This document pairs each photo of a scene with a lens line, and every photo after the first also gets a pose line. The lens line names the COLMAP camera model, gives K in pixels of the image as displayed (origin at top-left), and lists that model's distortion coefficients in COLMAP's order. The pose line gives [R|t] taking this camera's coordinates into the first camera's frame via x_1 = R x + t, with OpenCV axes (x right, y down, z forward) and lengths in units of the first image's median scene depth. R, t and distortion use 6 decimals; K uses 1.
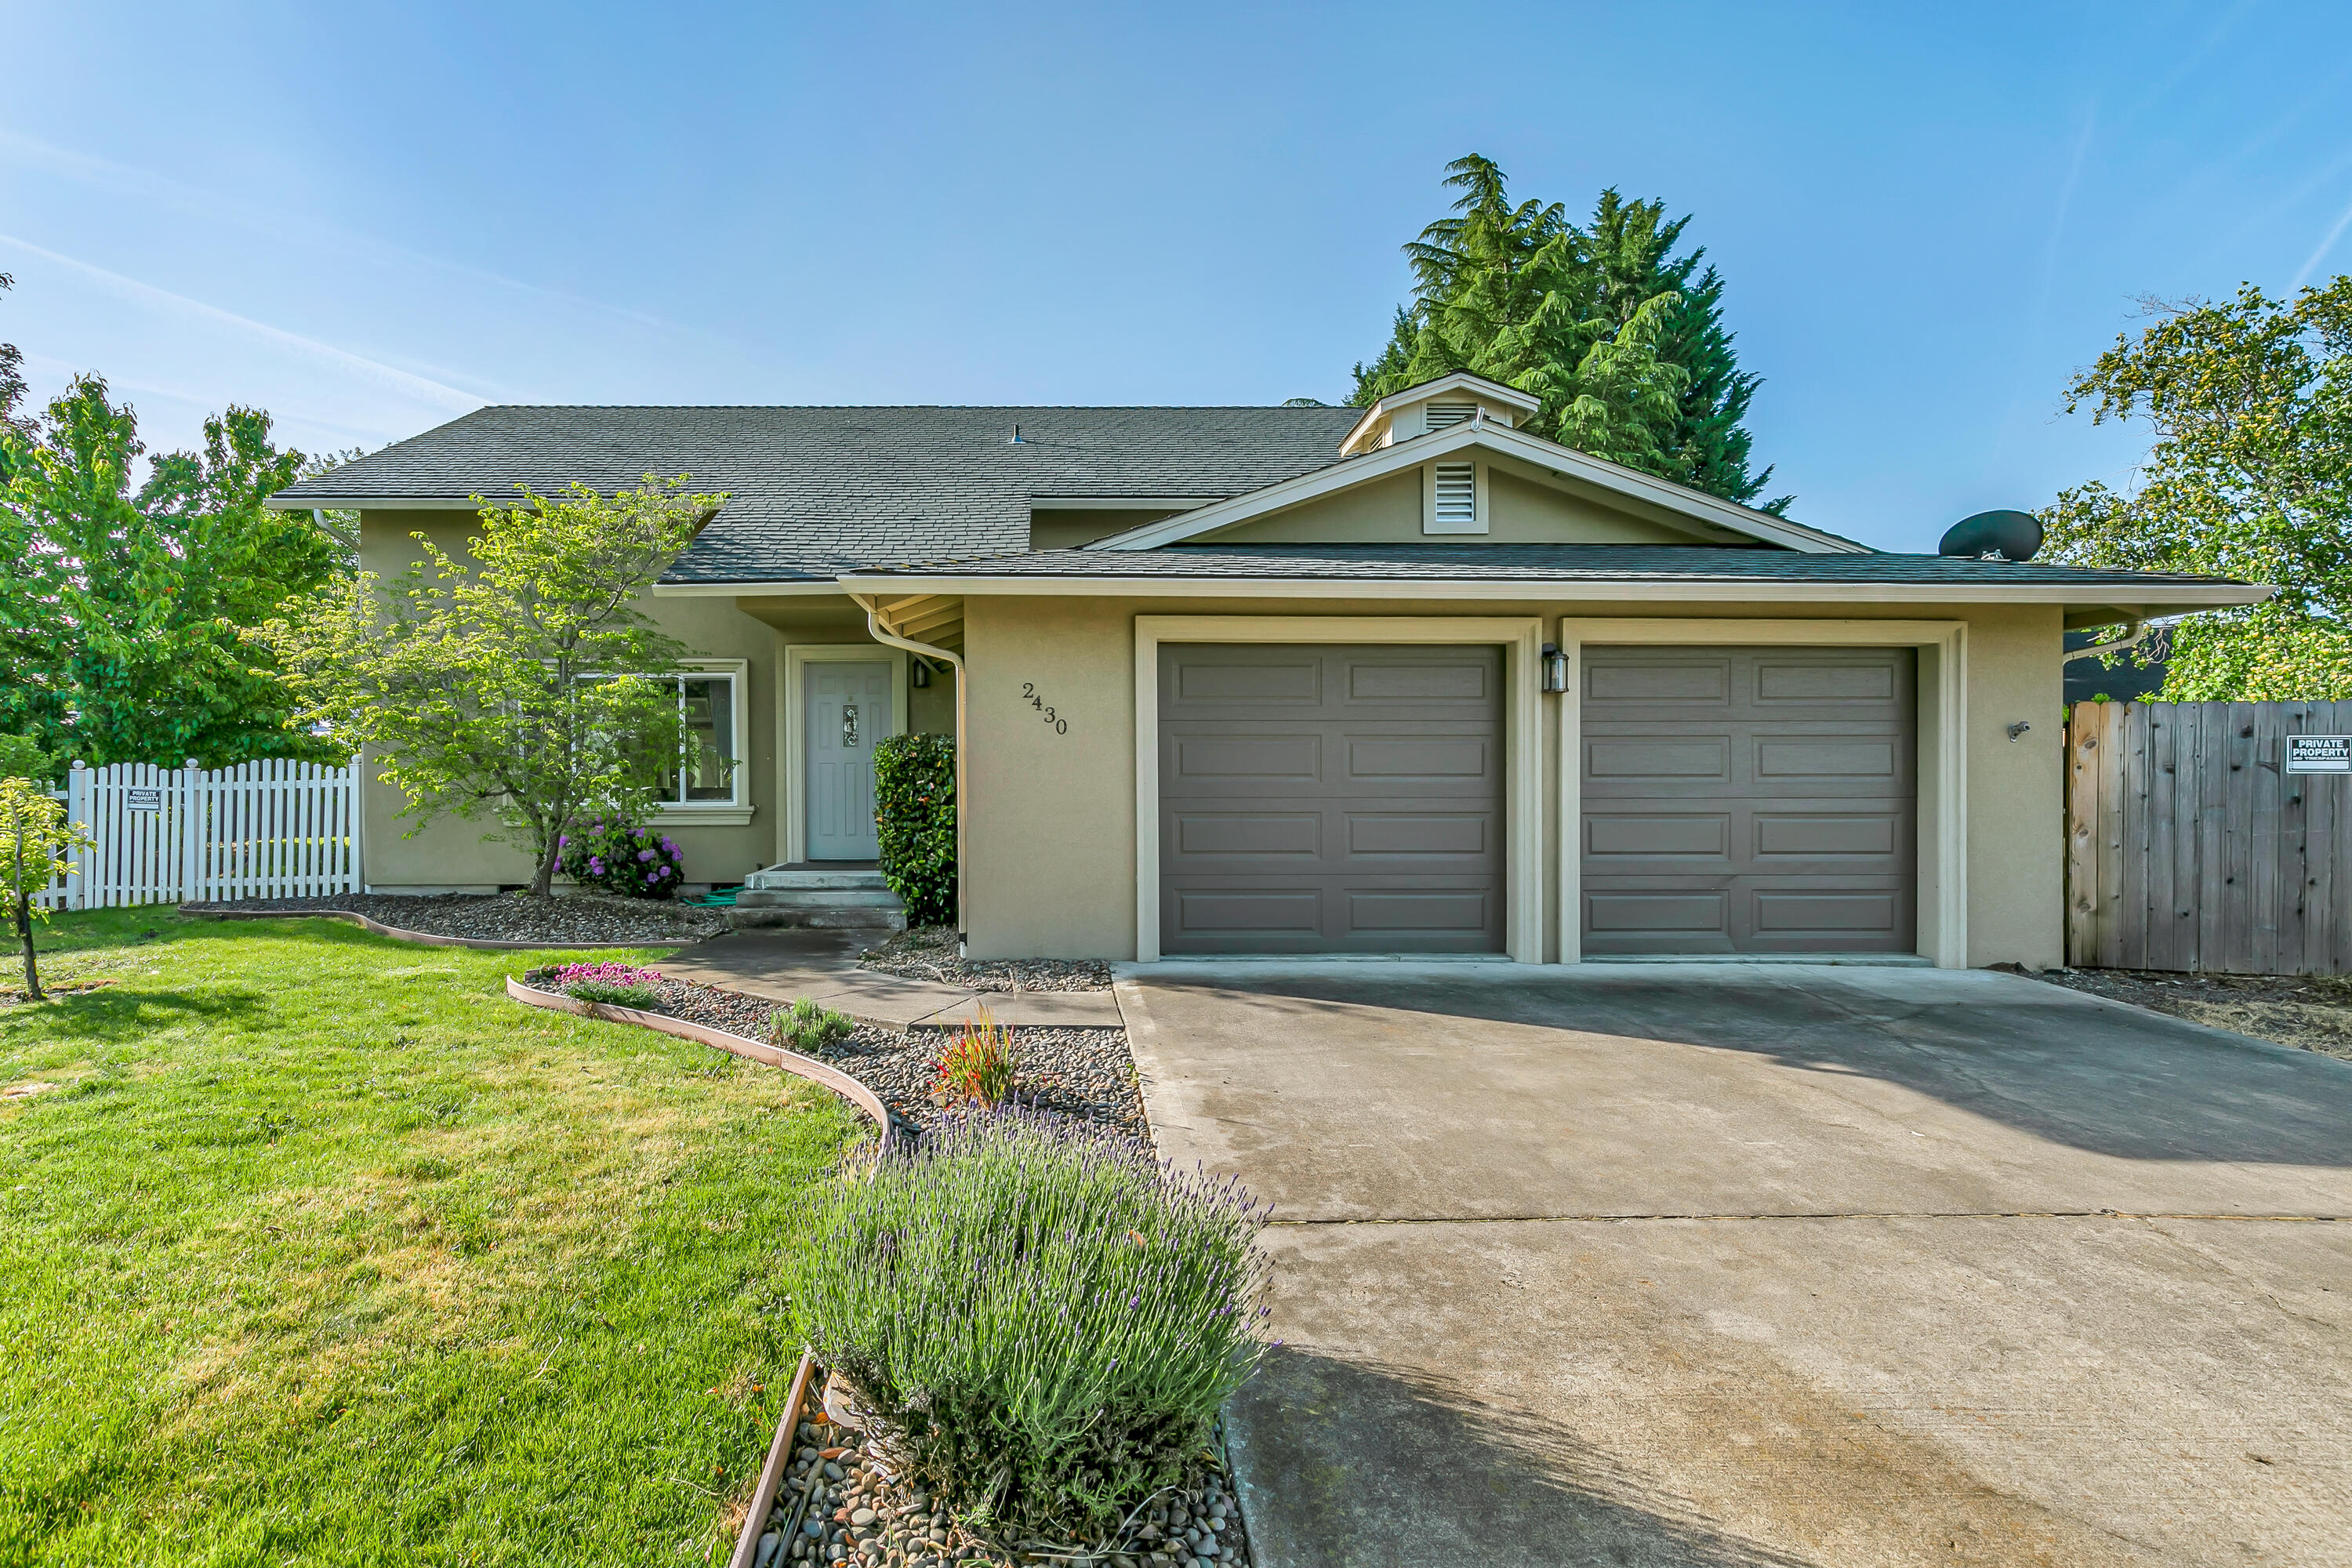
lens RADIAL K [[1102.9, 0, 1167.9], [0, 1102.9, 778.3], [0, 0, 1]] dist [0.000400, 0.000204]
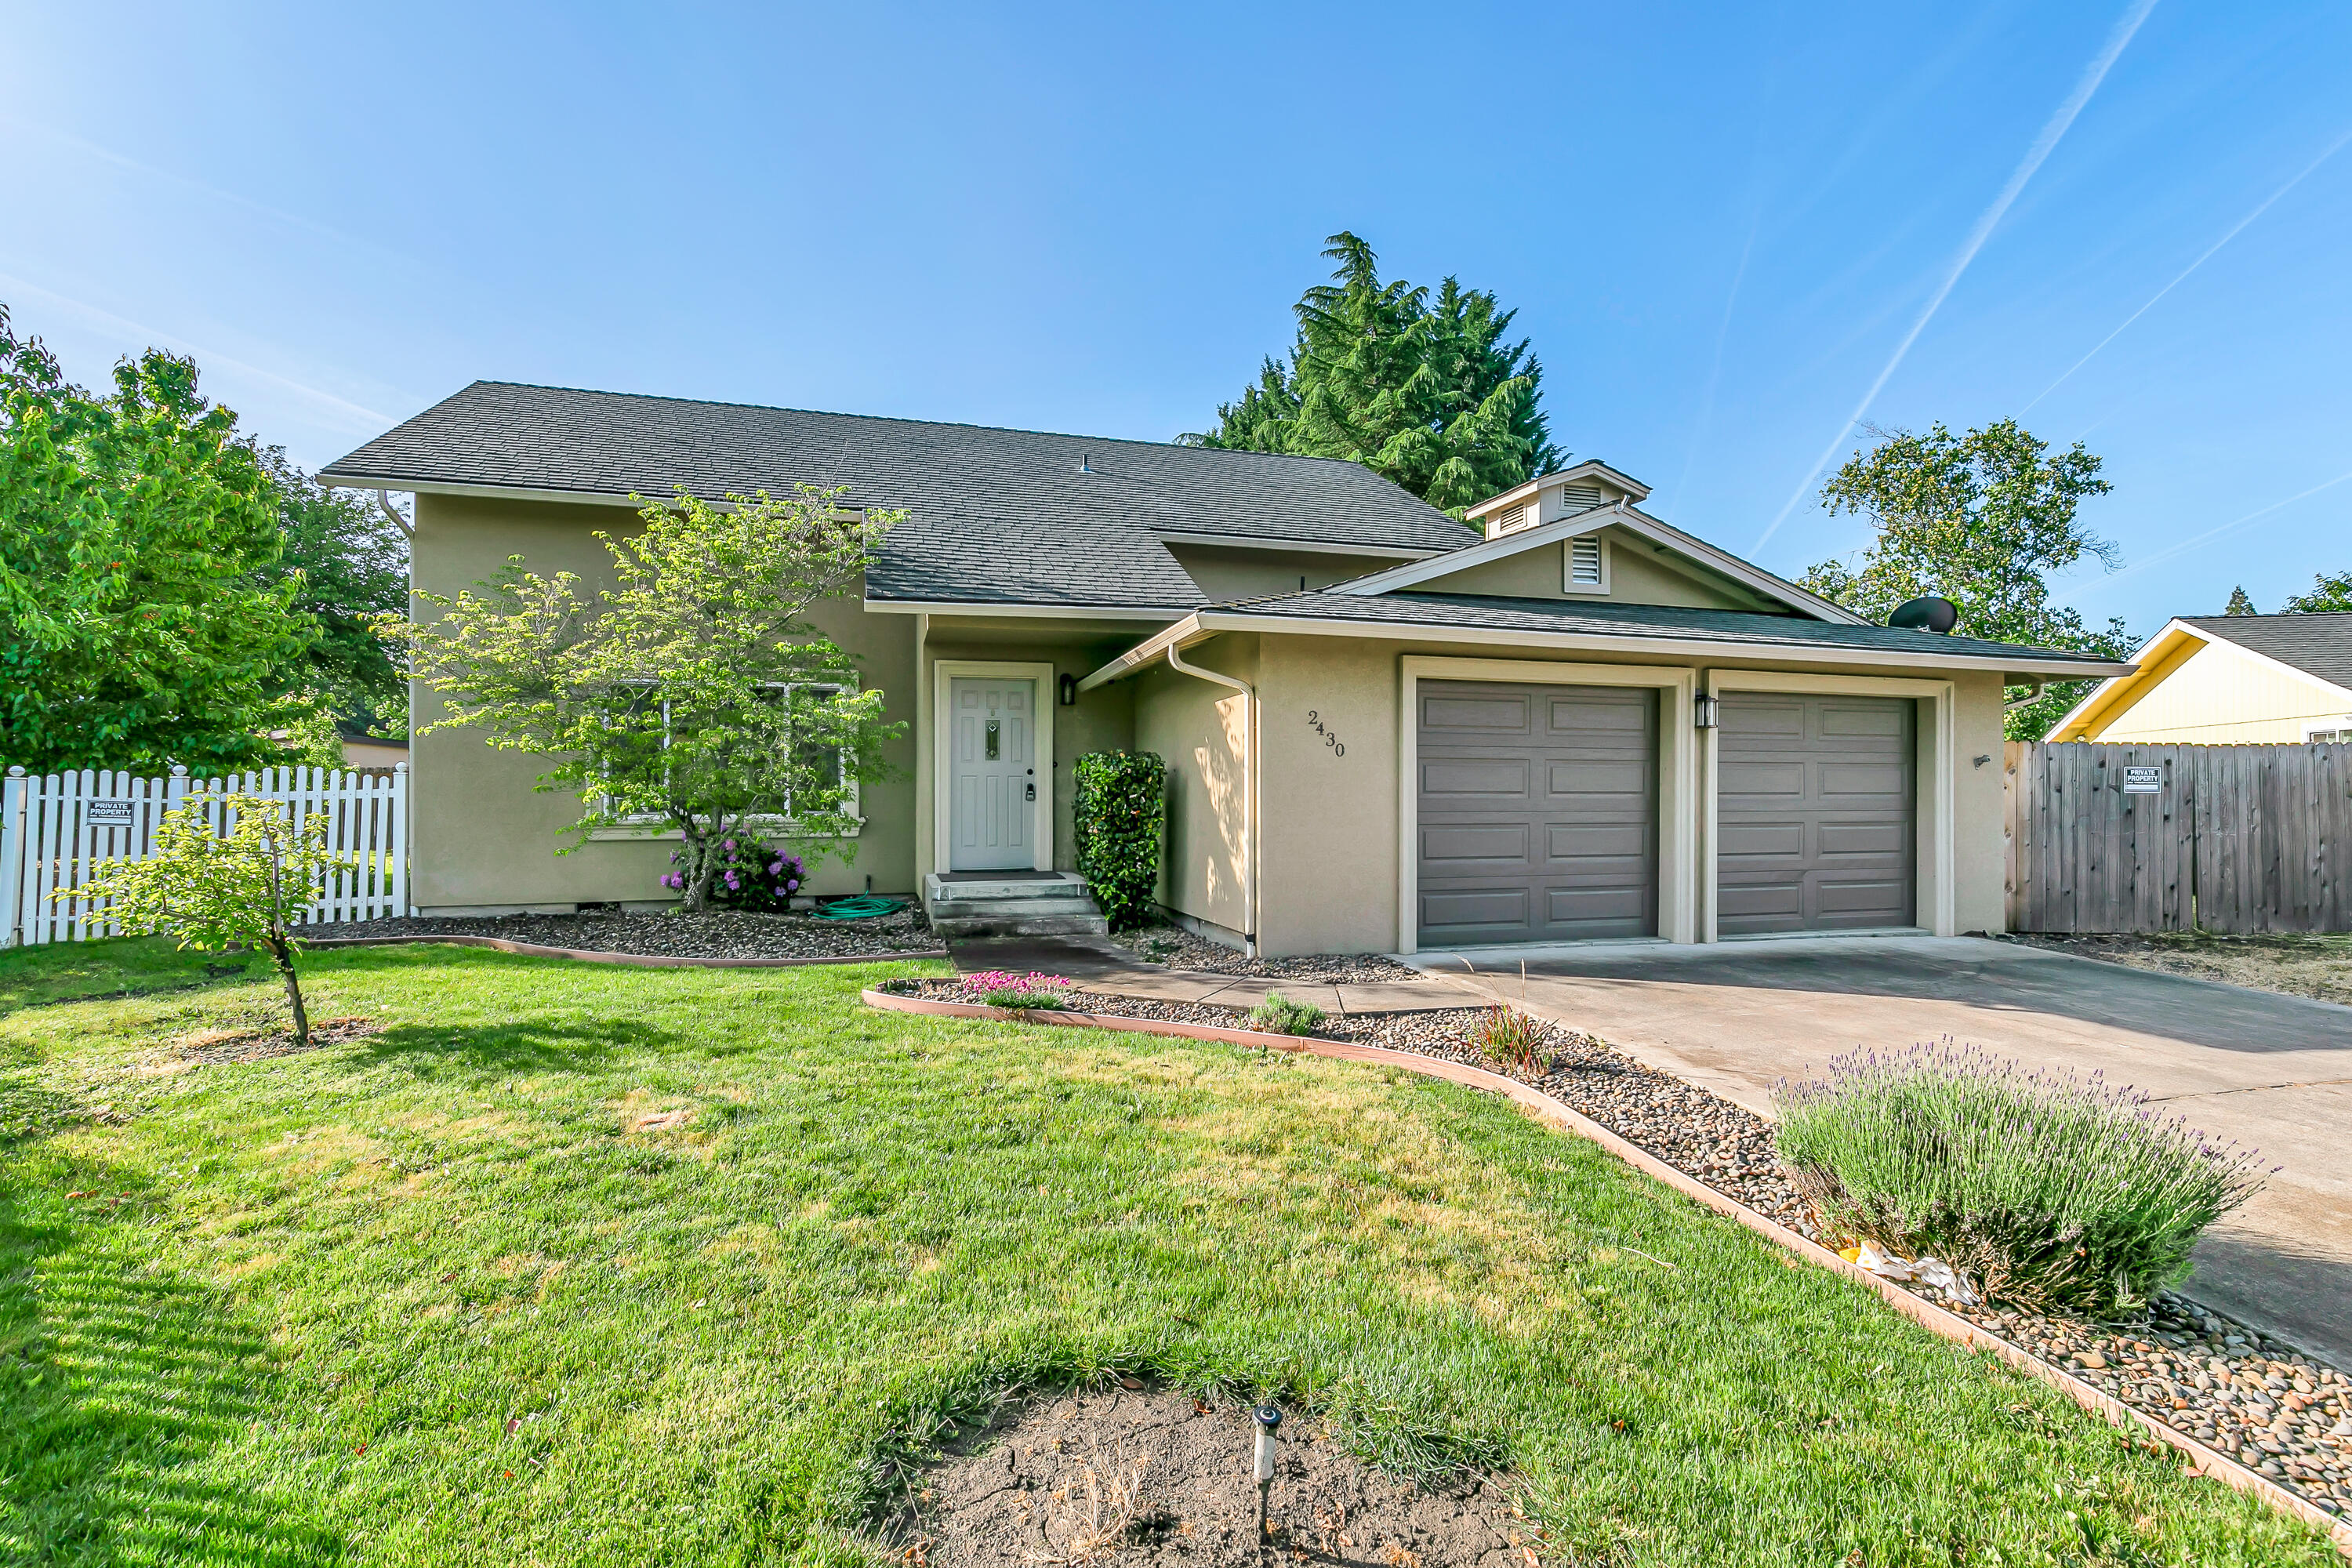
lens RADIAL K [[1051.2, 0, 1270.8], [0, 1051.2, 769.6], [0, 0, 1]] dist [0.001371, 0.000234]
pose [[0.963039, 0.008473, 0.269229, -0.342757], [-0.004759, 0.999884, -0.014445, -0.007756], [-0.269320, 0.012630, 0.962968, -0.020609]]
